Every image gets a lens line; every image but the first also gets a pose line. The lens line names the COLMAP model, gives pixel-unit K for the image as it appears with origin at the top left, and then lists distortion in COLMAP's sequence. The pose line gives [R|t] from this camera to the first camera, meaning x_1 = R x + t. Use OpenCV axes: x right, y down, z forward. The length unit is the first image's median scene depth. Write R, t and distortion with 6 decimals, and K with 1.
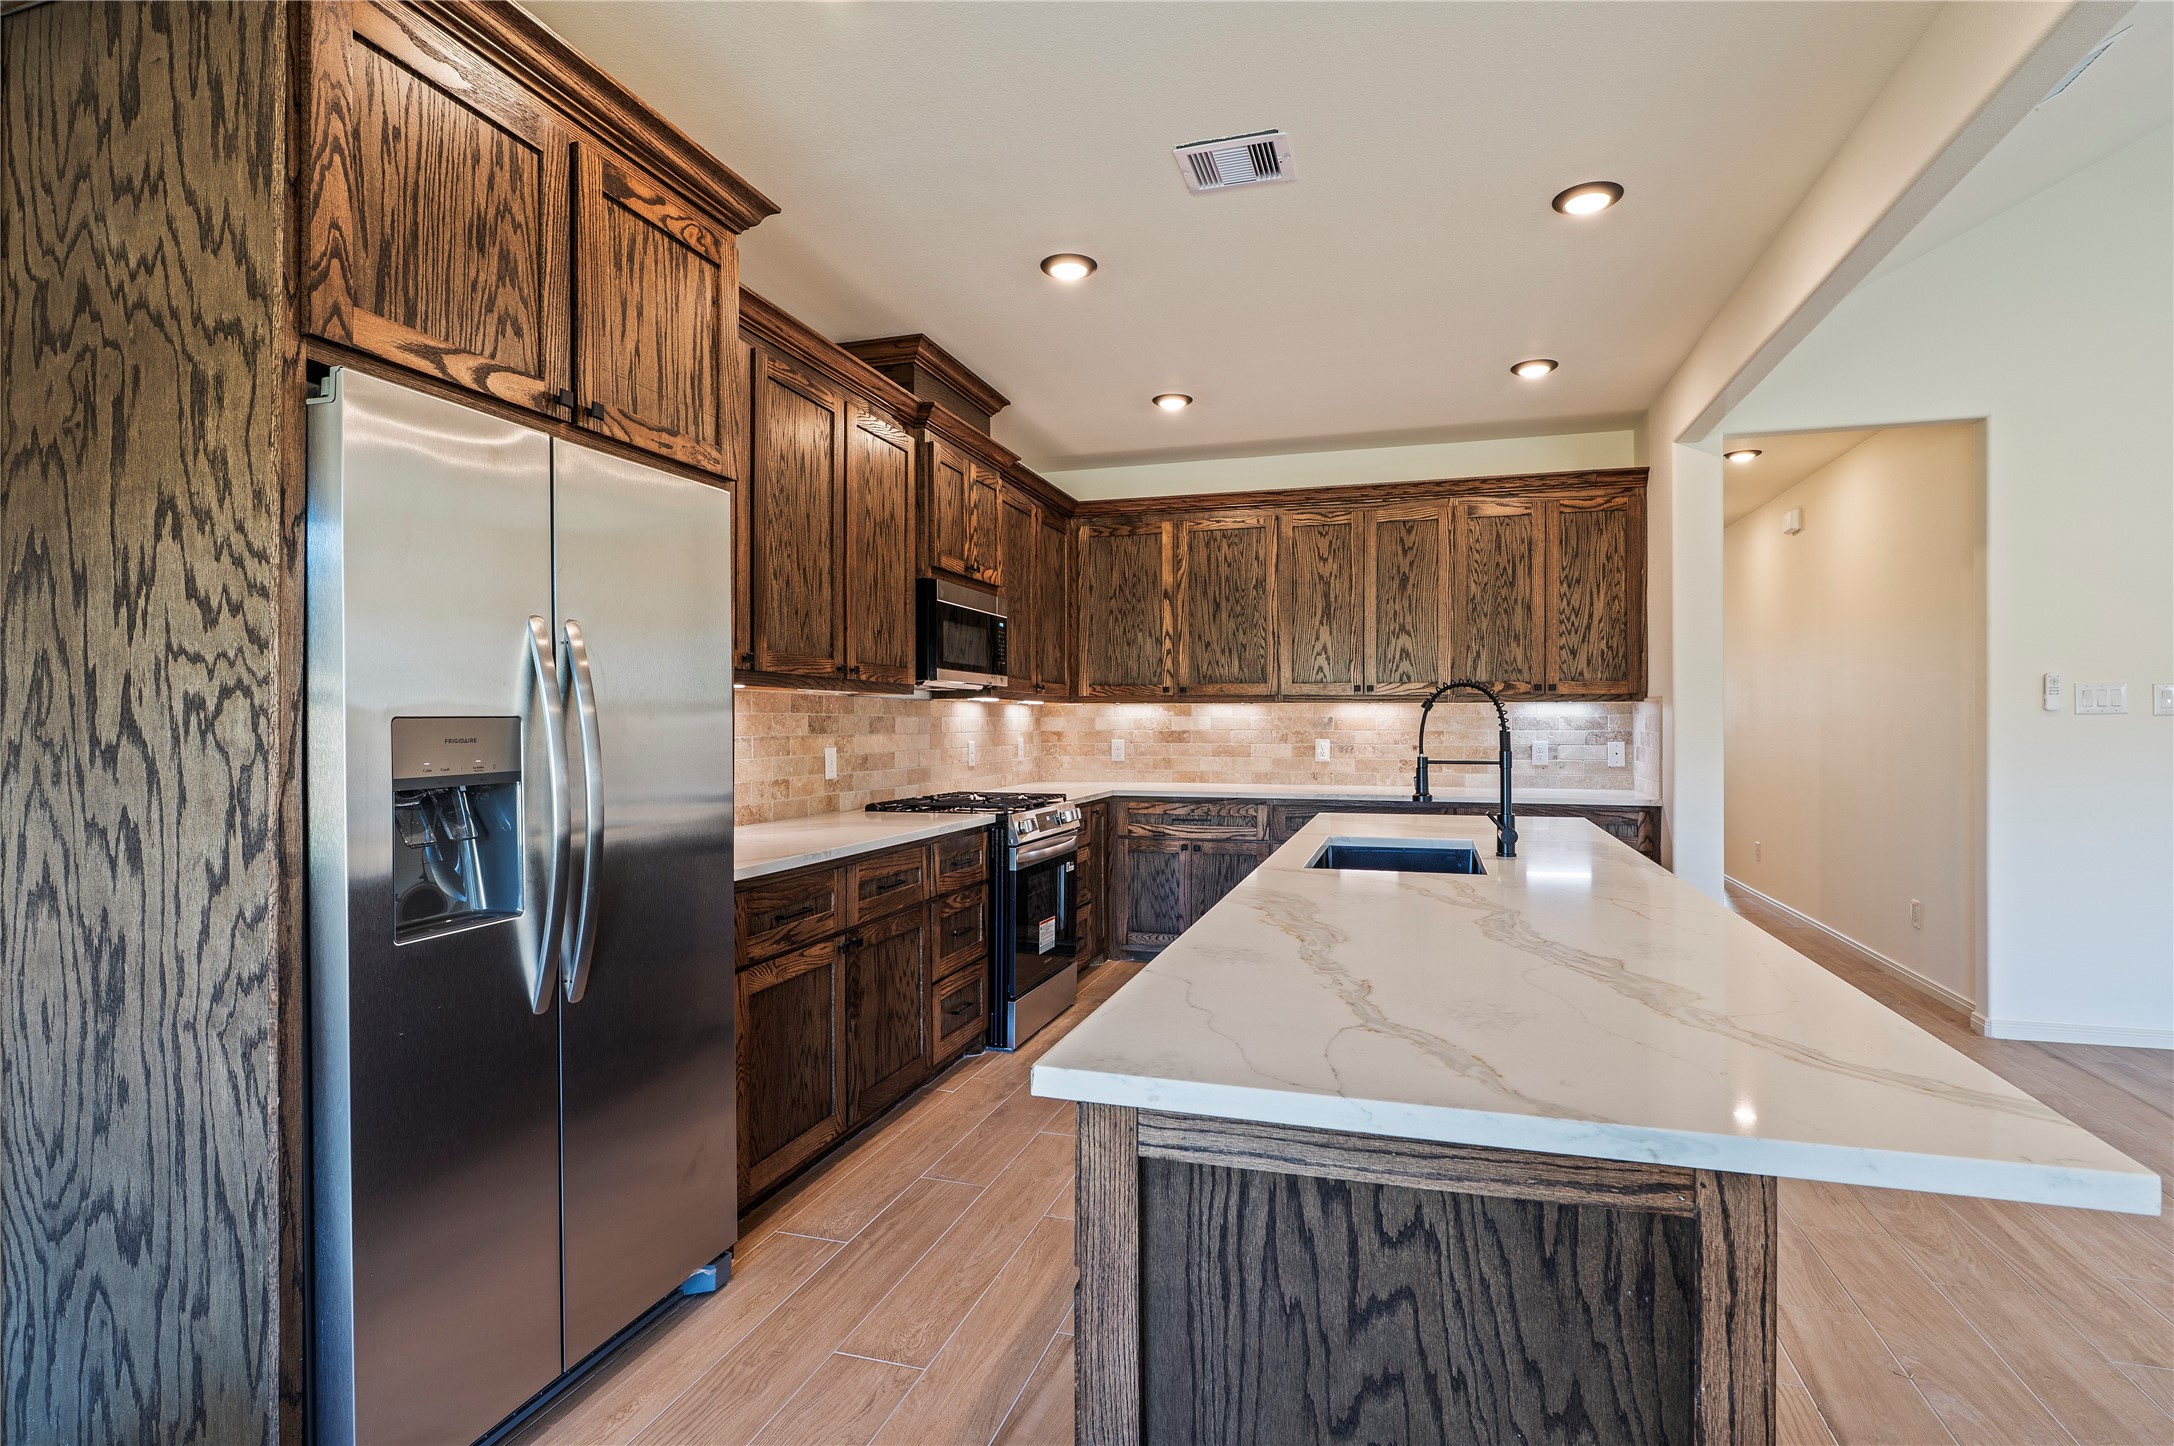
lens RADIAL K [[1068.2, 0, 1099.9], [0, 1068.2, 720.8], [0, 0, 1]] dist [-0.026042, 0.002267]
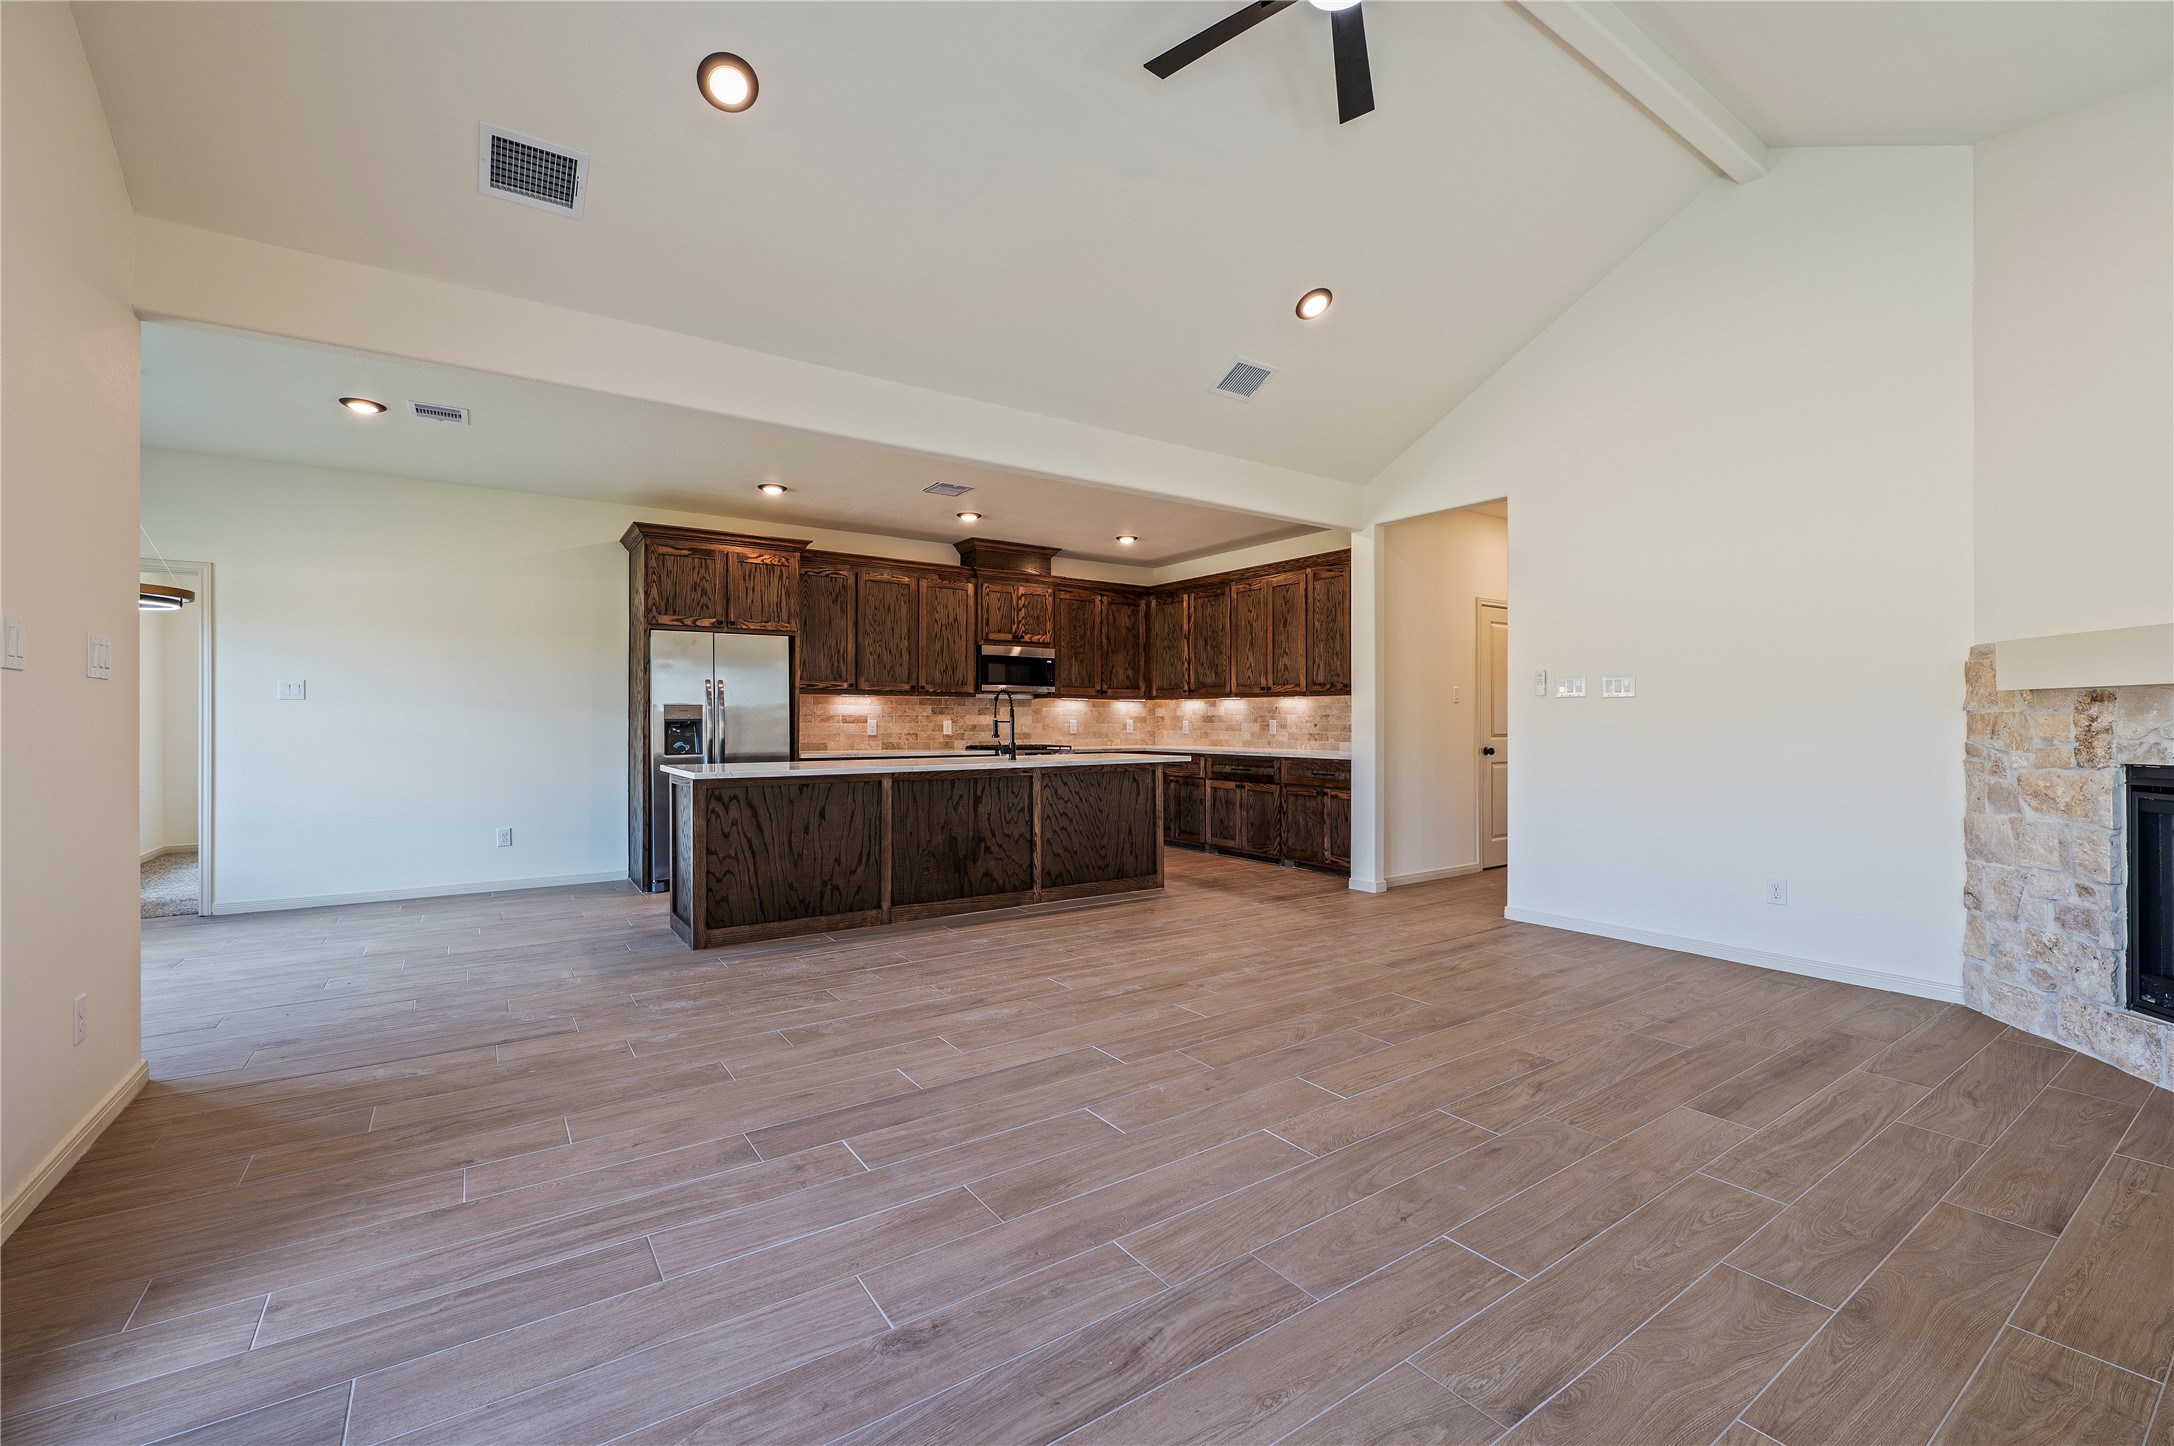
lens RADIAL K [[899.1, 0, 1085.5], [0, 899.1, 720.2], [0, 0, 1]] dist [-0.008274, -0.000680]
pose [[0.799817, -0.000323, -0.600244, 0.929596], [0.001046, 0.999999, 0.000856, 0.018302], [0.600243, -0.001313, 0.799817, -0.299744]]
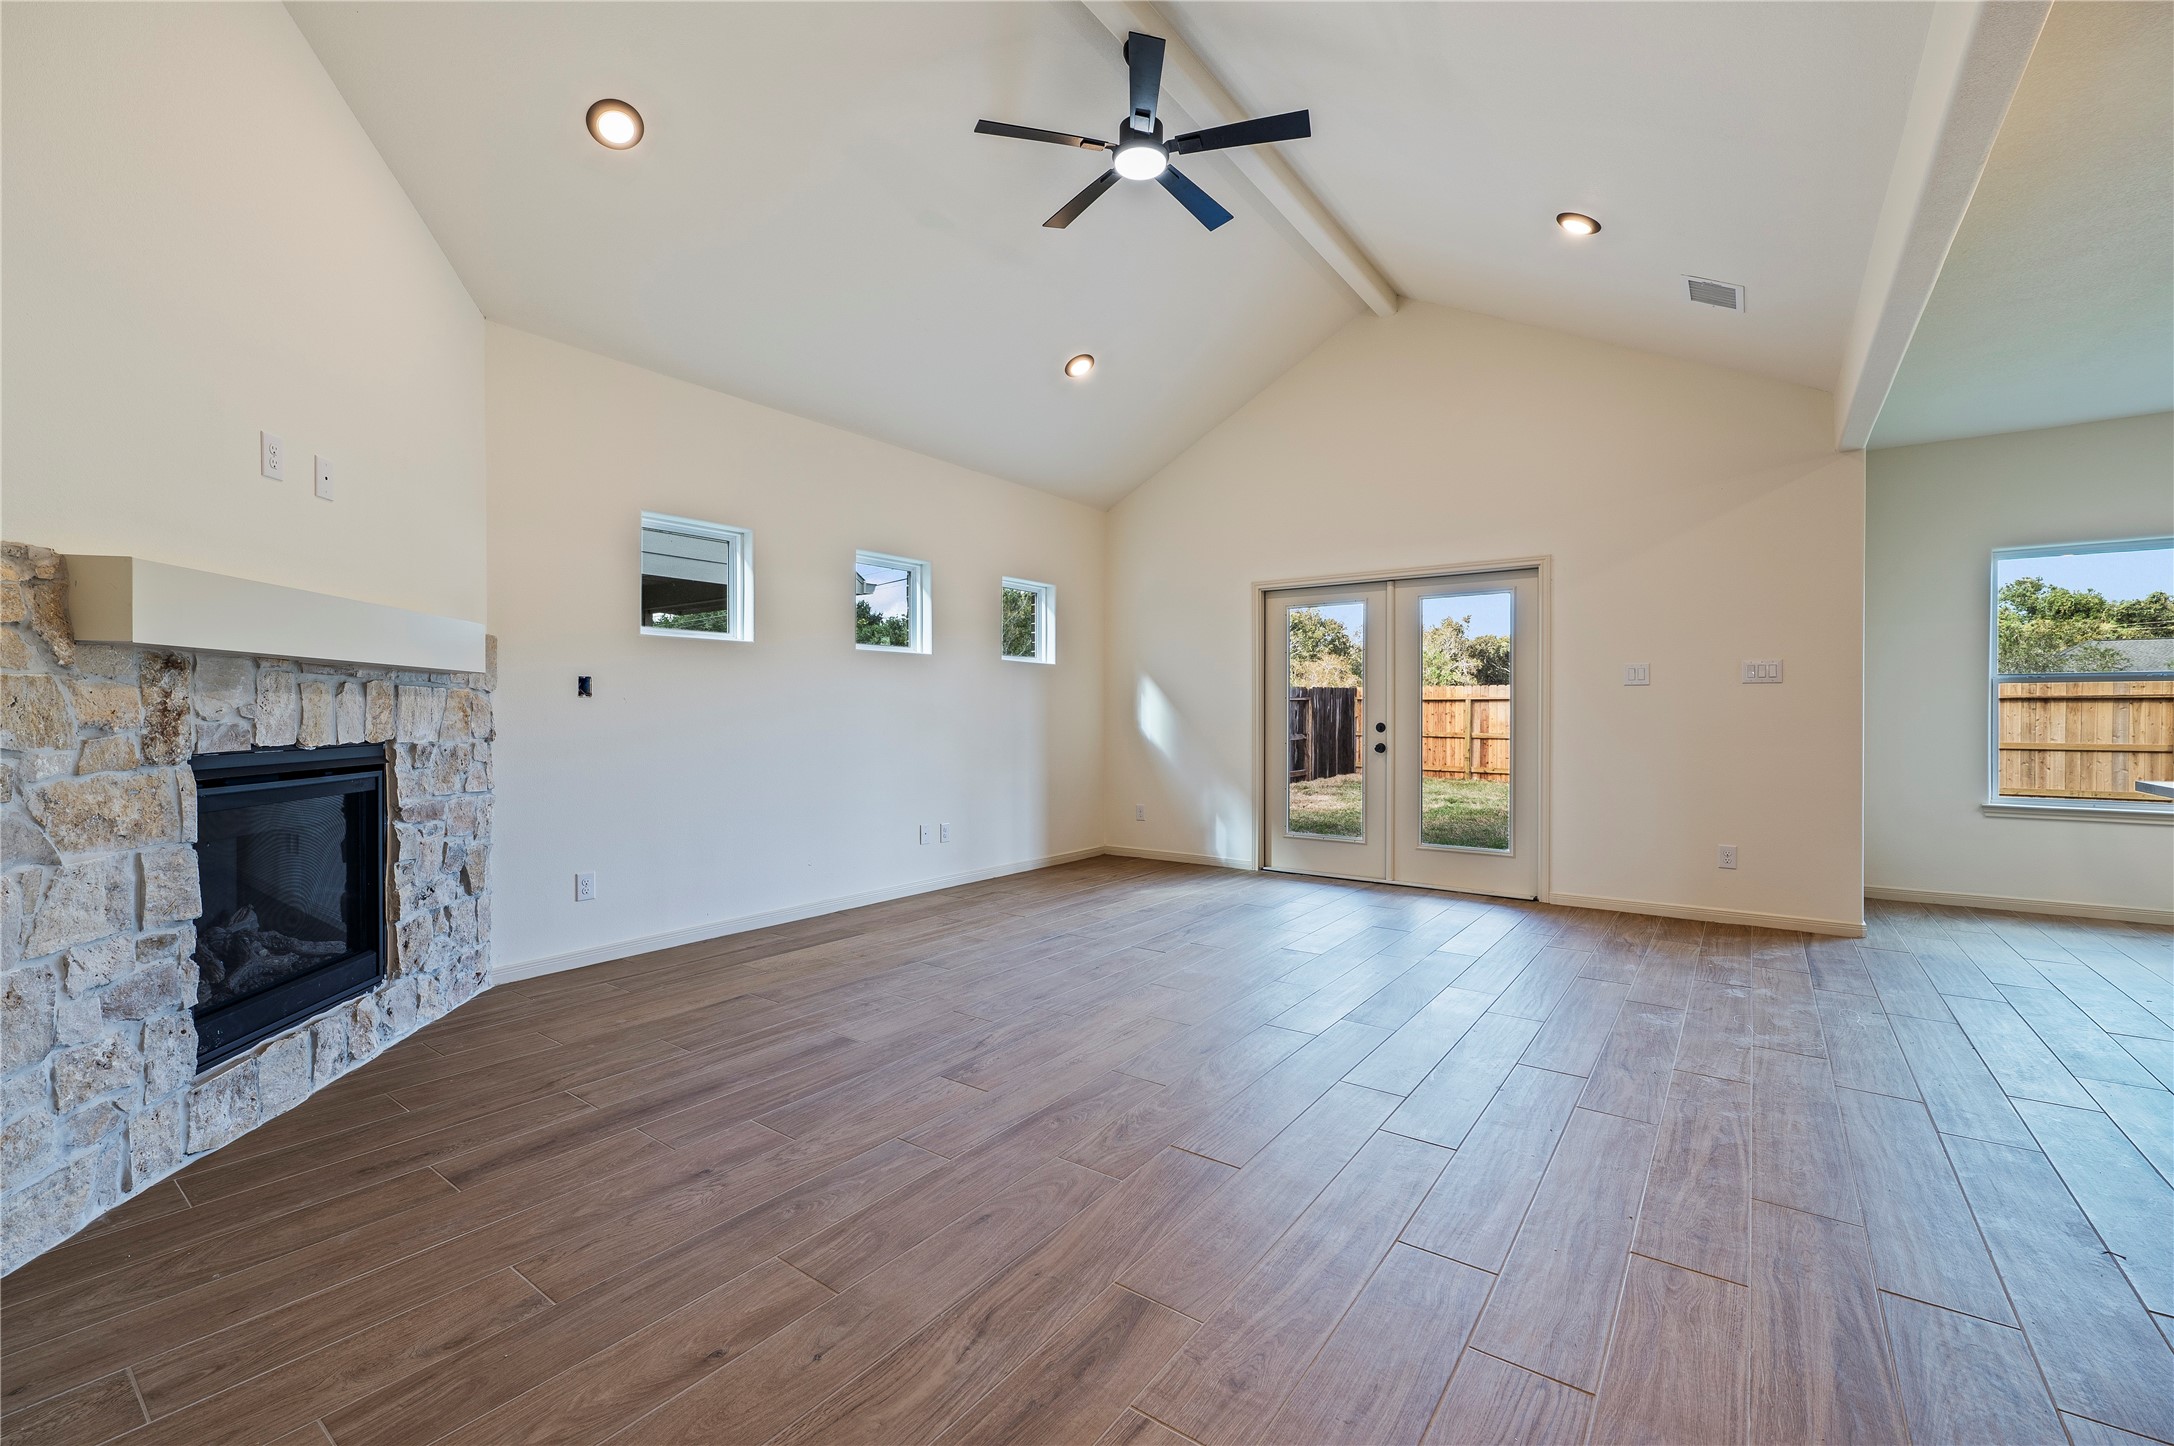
lens RADIAL K [[899.1, 0, 1066.6], [0, 899.1, 720.3], [0, 0, 1]] dist [-0.008274, -0.000680]
pose [[-0.945112, -0.002803, 0.326733, 0.571803], [-0.000665, 0.999978, 0.006657, 0.028407], [-0.326745, 0.006074, -0.945093, 0.857268]]
